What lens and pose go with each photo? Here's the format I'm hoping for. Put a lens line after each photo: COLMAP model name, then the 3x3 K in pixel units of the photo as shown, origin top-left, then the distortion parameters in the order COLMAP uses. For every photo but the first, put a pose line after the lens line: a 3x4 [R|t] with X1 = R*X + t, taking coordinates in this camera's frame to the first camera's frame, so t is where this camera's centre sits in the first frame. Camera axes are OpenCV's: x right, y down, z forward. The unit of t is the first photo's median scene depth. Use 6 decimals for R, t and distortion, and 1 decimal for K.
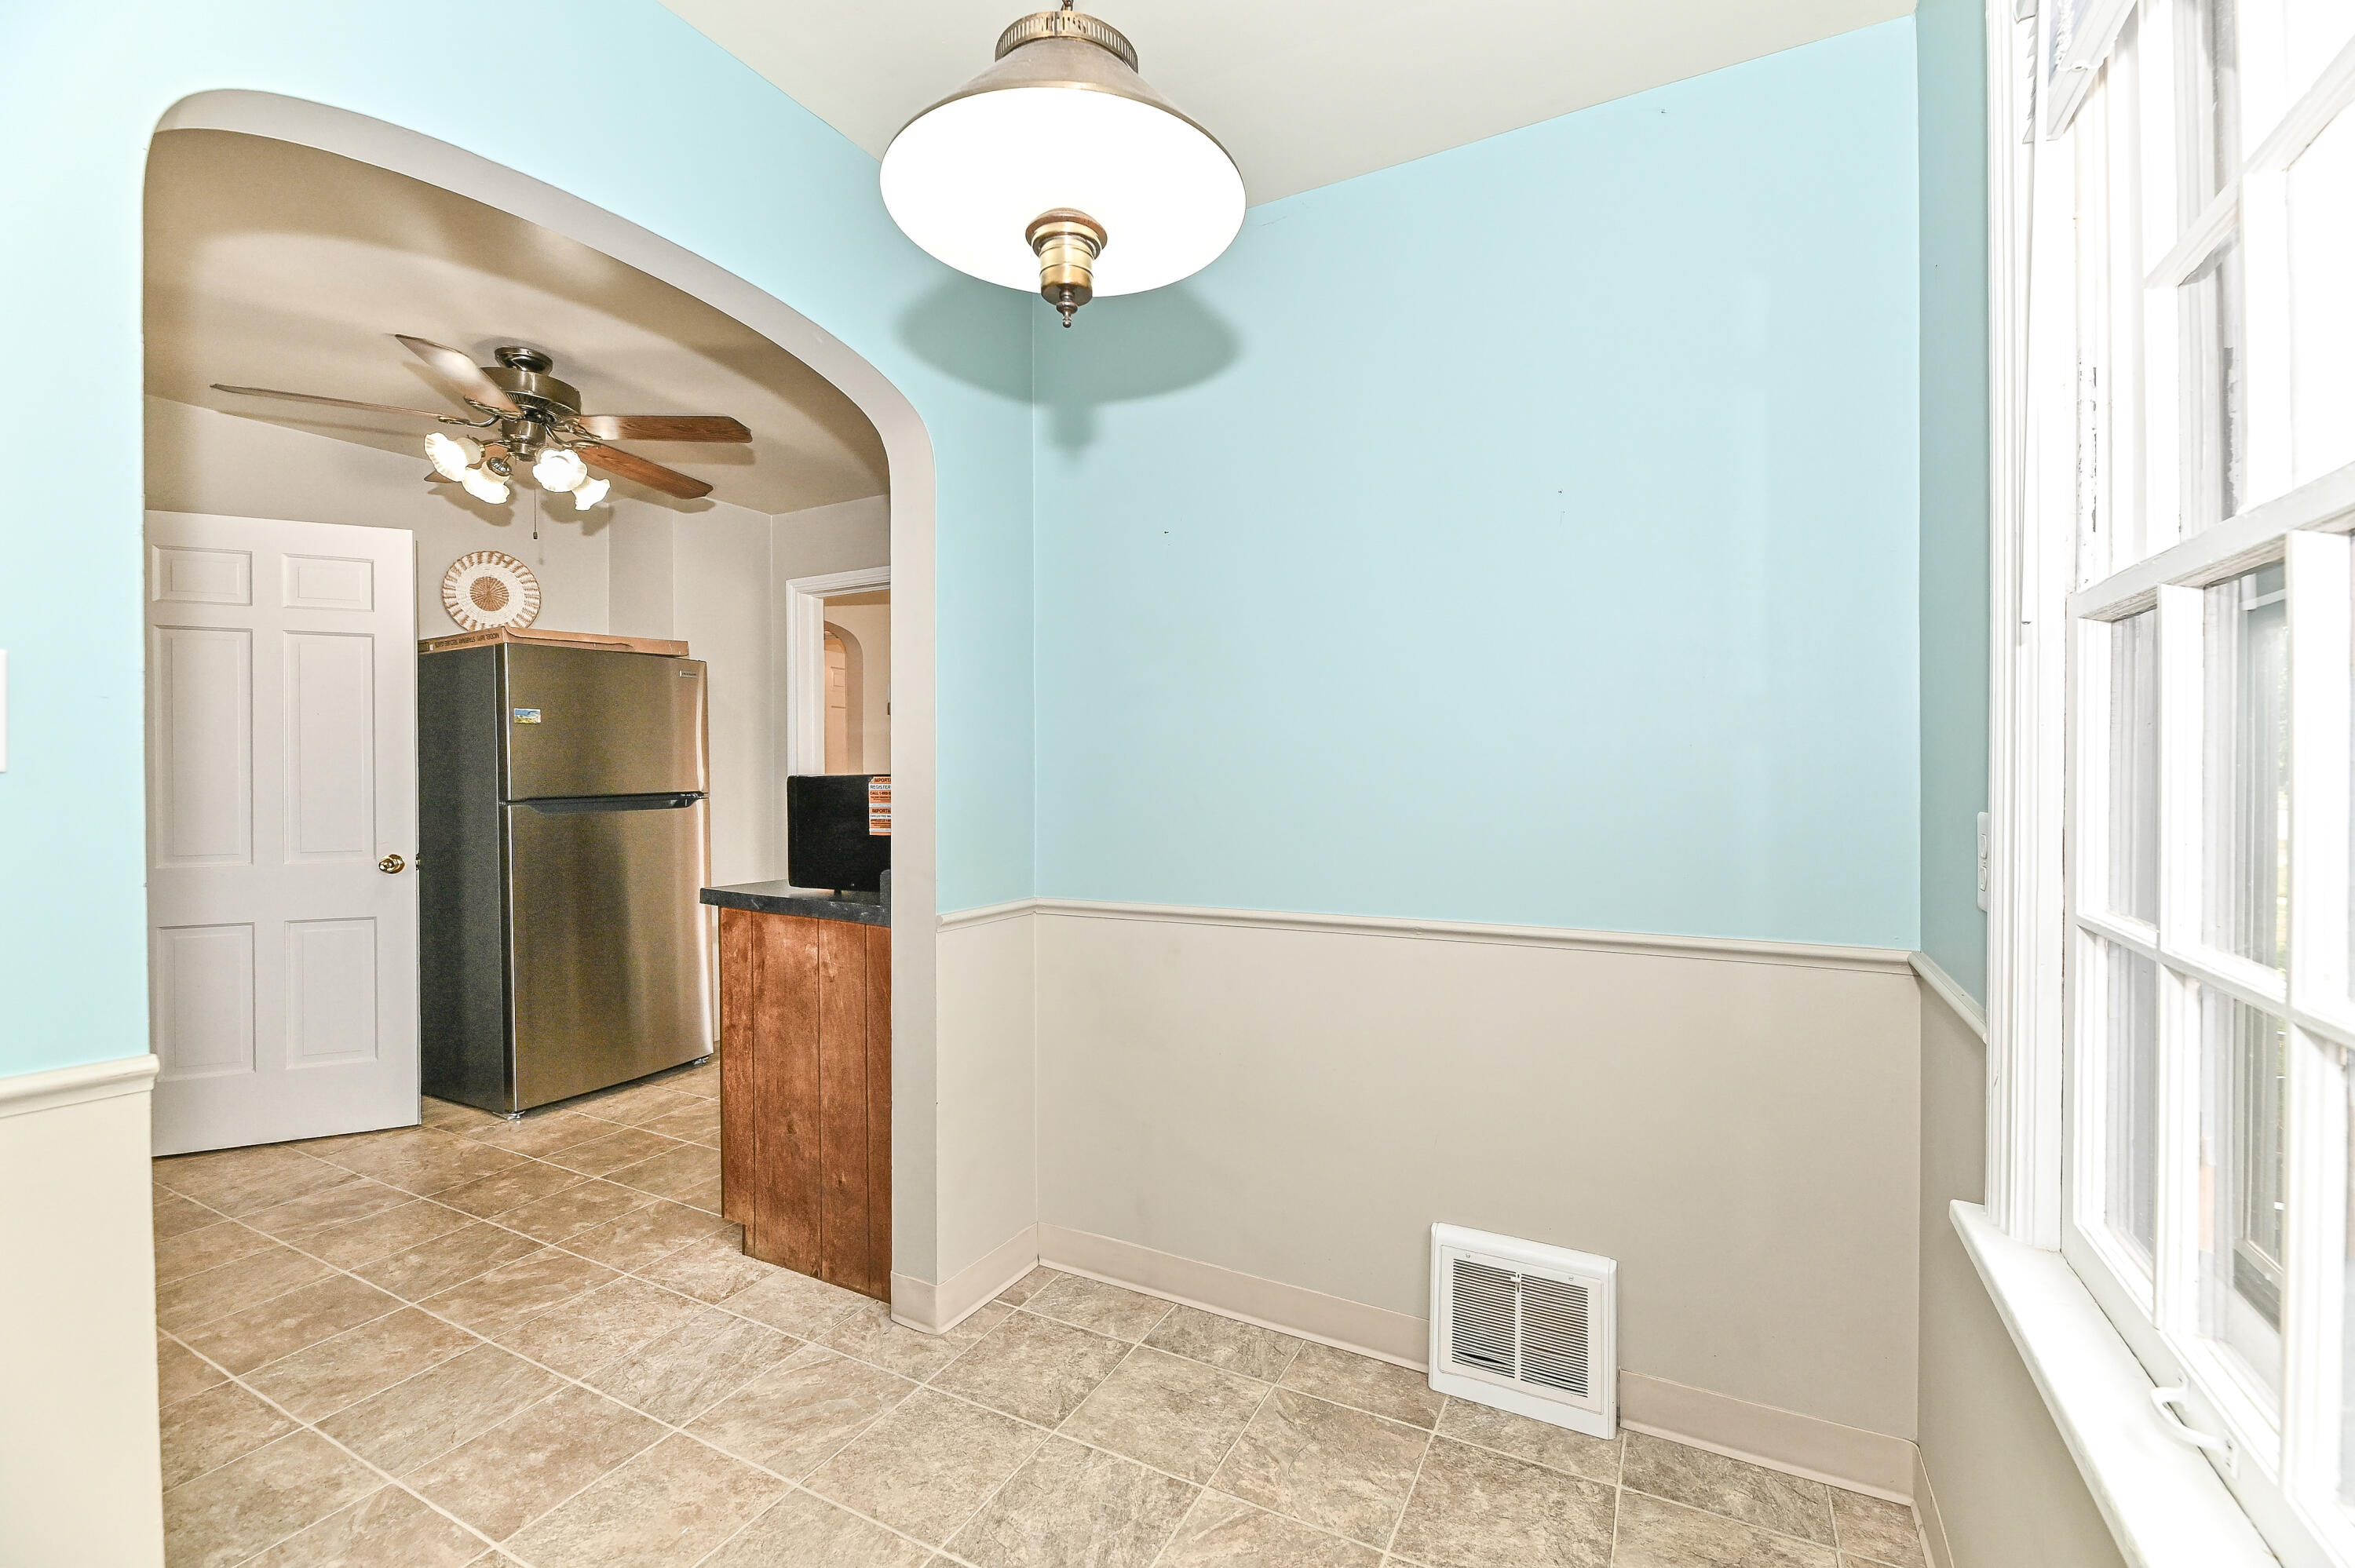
lens RADIAL K [[975.6, 0, 1211.3], [0, 975.6, 769.1], [0, 0, 1]] dist [-0.002096, -0.000416]
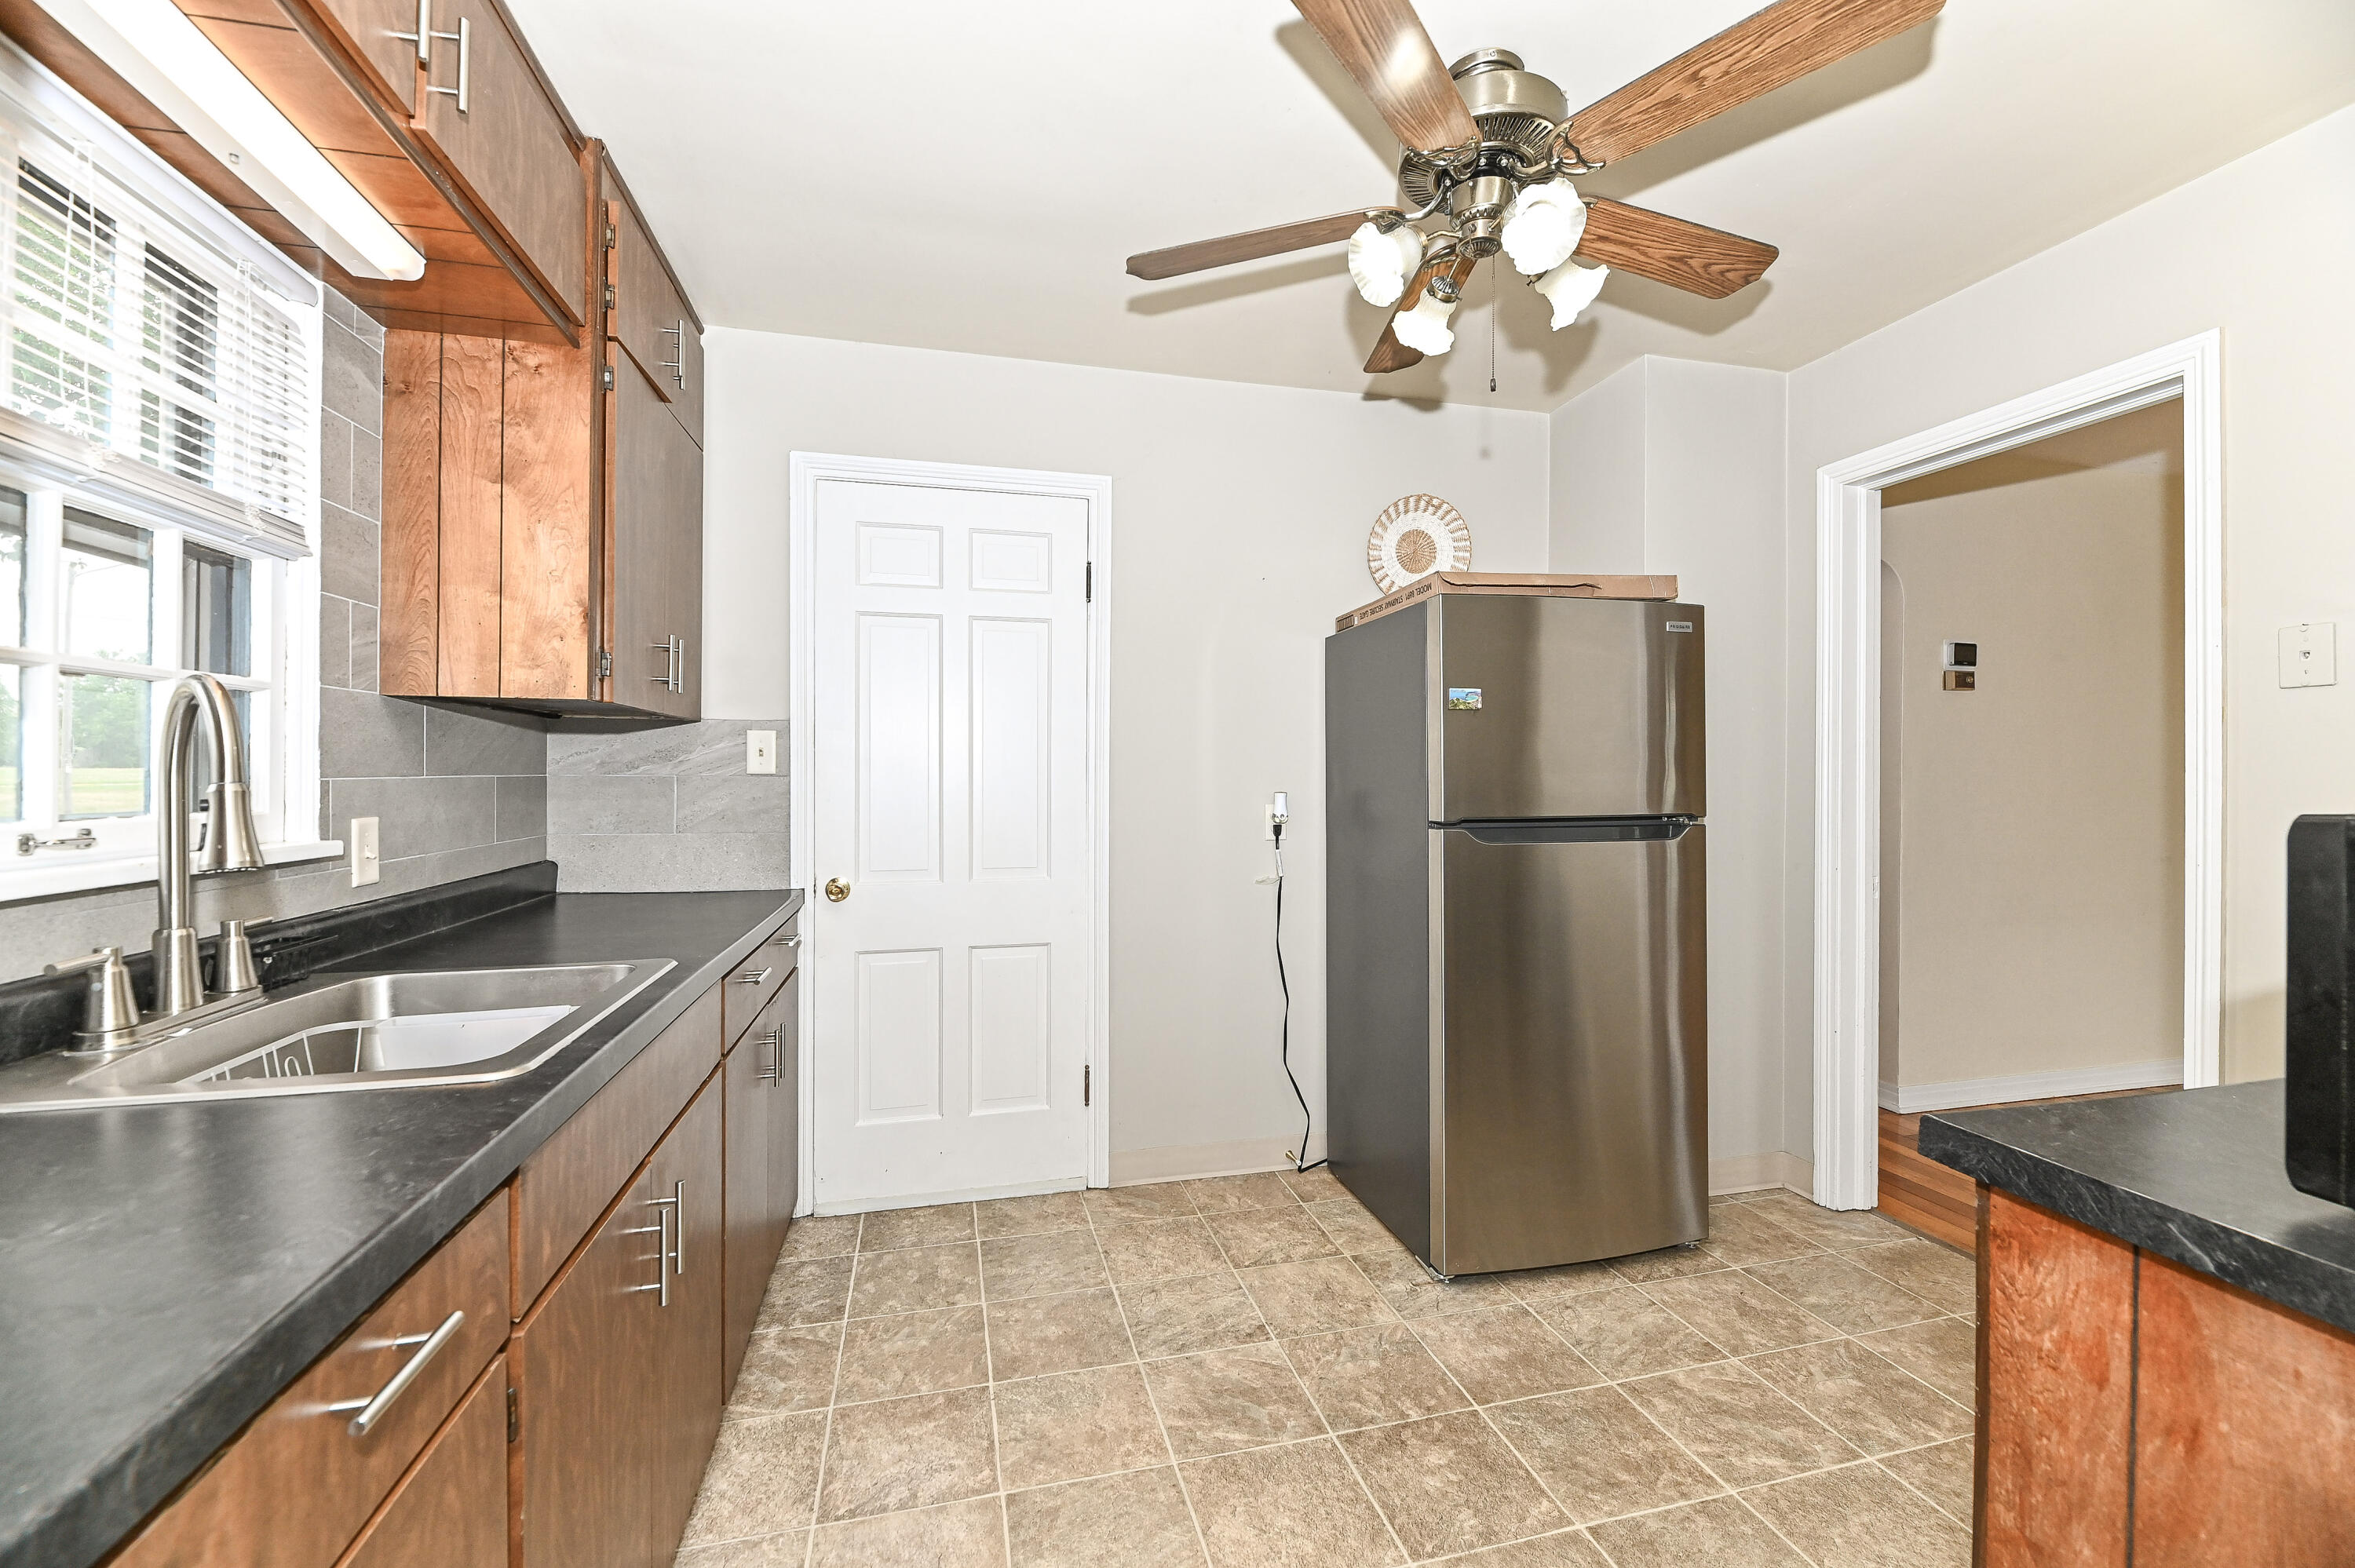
lens RADIAL K [[975.6, 0, 1211.3], [0, 975.6, 769.1], [0, 0, 1]] dist [-0.002096, -0.000416]
pose [[0.676603, 0.006011, -0.736323, -0.329659], [-0.010371, 0.999945, -0.001367, -0.003385], [0.736275, 0.008561, 0.676628, 0.421680]]
